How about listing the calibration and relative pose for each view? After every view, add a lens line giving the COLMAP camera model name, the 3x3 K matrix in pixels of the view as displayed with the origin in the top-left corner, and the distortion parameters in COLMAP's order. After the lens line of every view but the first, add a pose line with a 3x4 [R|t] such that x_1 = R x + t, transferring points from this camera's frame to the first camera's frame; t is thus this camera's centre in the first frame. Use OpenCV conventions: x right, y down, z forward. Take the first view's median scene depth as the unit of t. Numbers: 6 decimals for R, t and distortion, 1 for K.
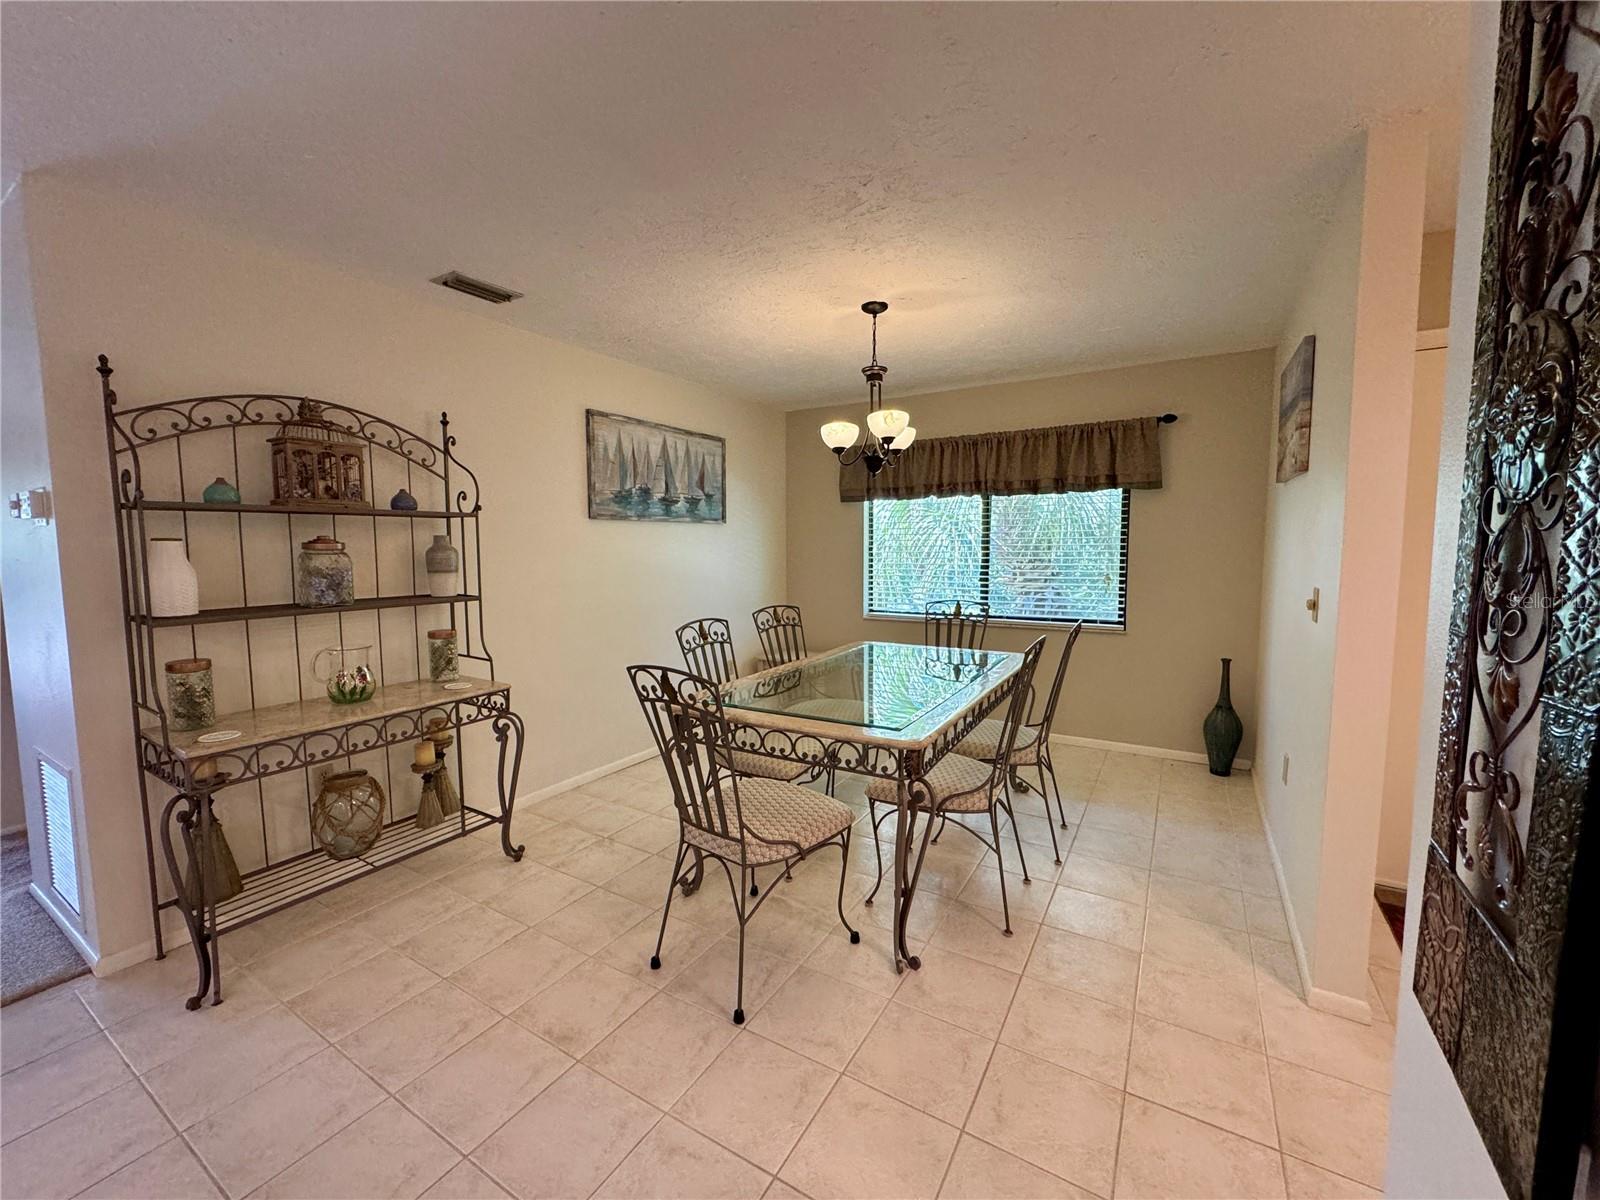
lens RADIAL K [[643.7, 0, 793.2], [0, 643.7, 597.7], [0, 0, 1]] dist [-0.000225, -0.000026]
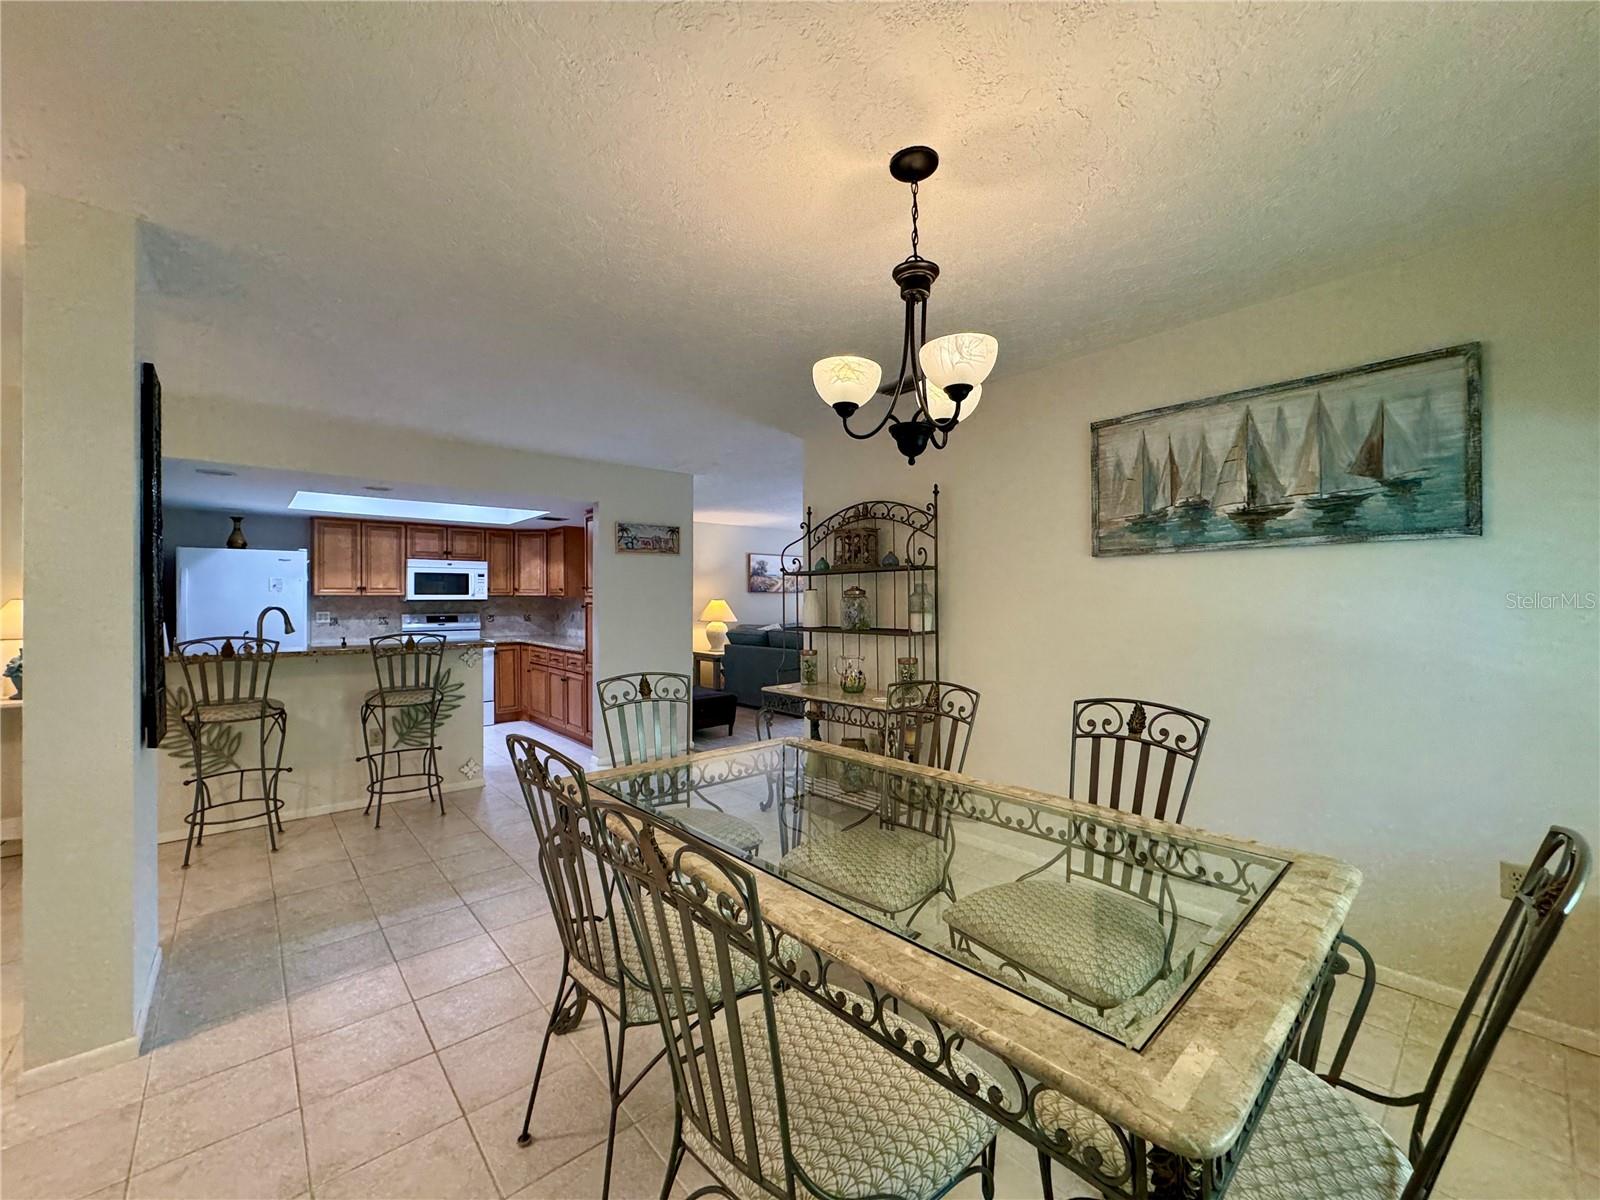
lens RADIAL K [[638.2, 0, 800.0], [0, 638.2, 600.0], [0, 0, 1]] dist [0.002981, 0.000351]
pose [[-0.298832, 0.009072, -0.954263, 0.647131], [-0.073458, 0.996769, 0.032480, -0.078807], [0.951474, 0.079804, -0.297200, 1.031130]]
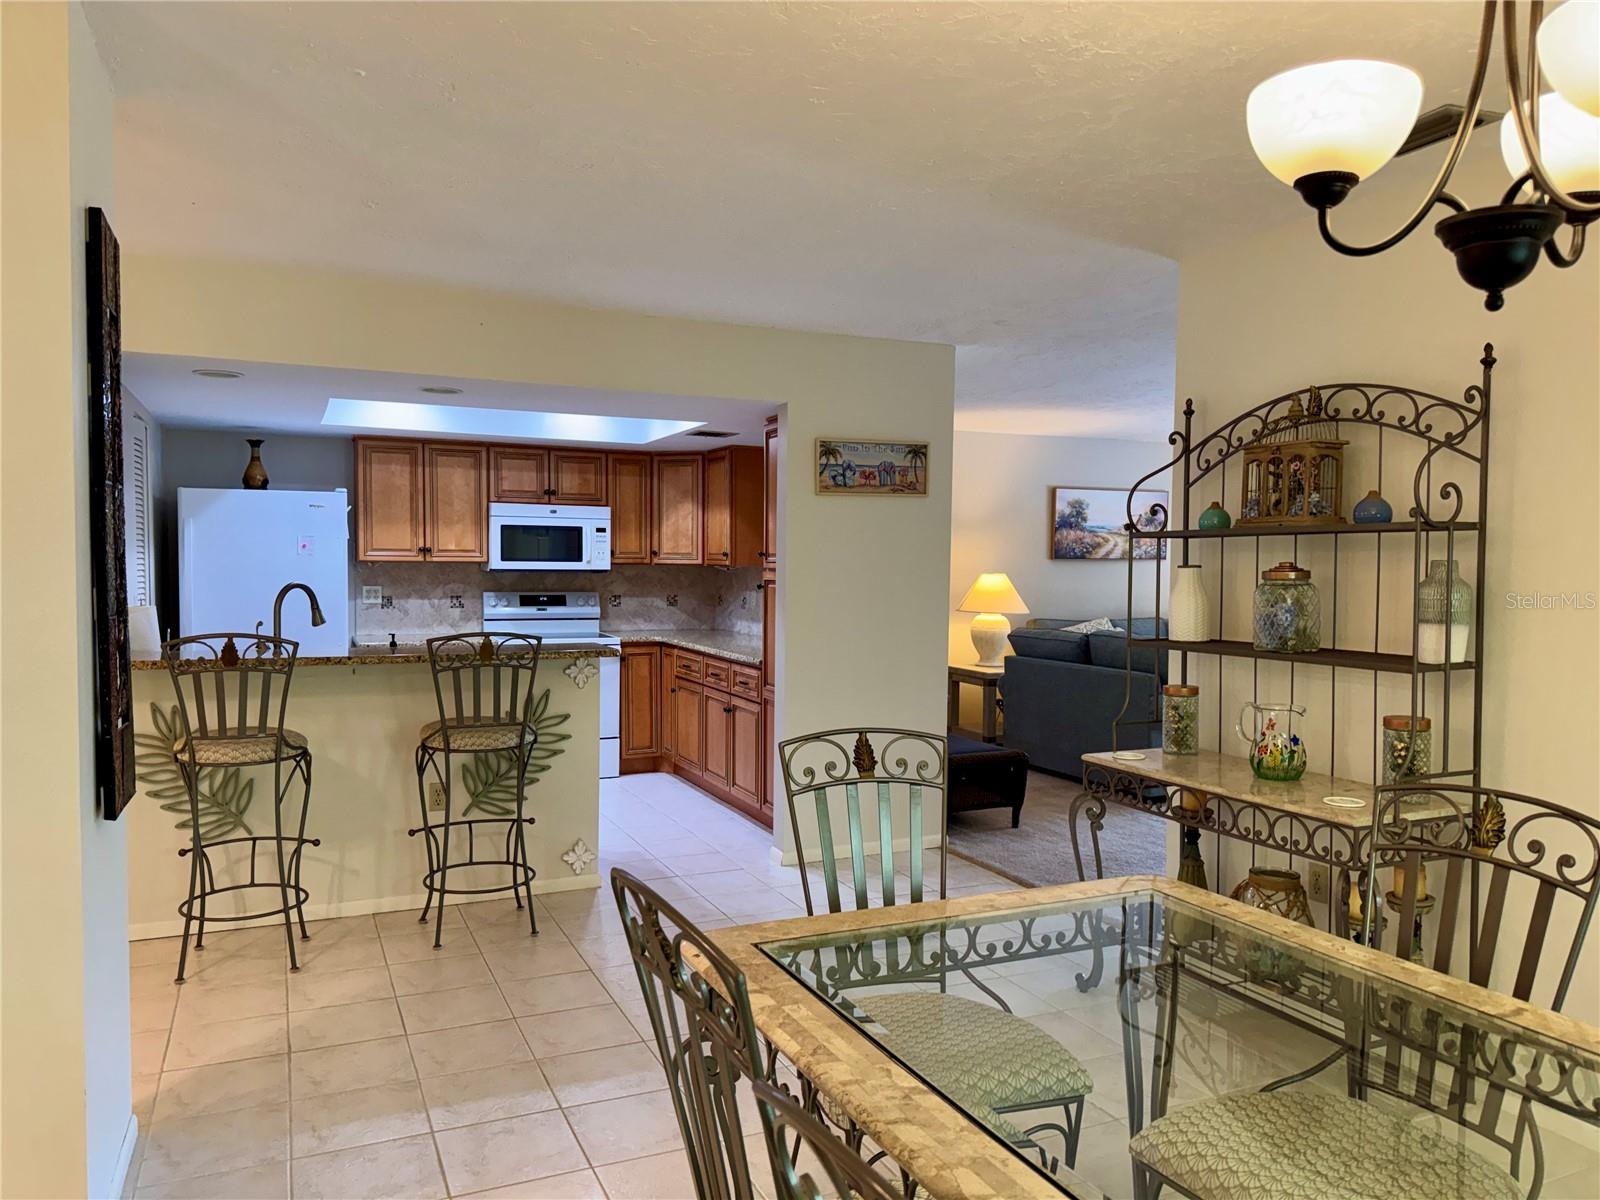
lens RADIAL K [[1120.3, 0, 806.3], [0, 1120.3, 604.1], [0, 0, 1]] dist [0.121743, -0.184806]
pose [[-0.558479, 0.032820, -0.828869, 0.580250], [-0.073766, 0.993293, 0.089033, -0.095653], [0.826233, 0.110866, -0.552312, 0.986428]]
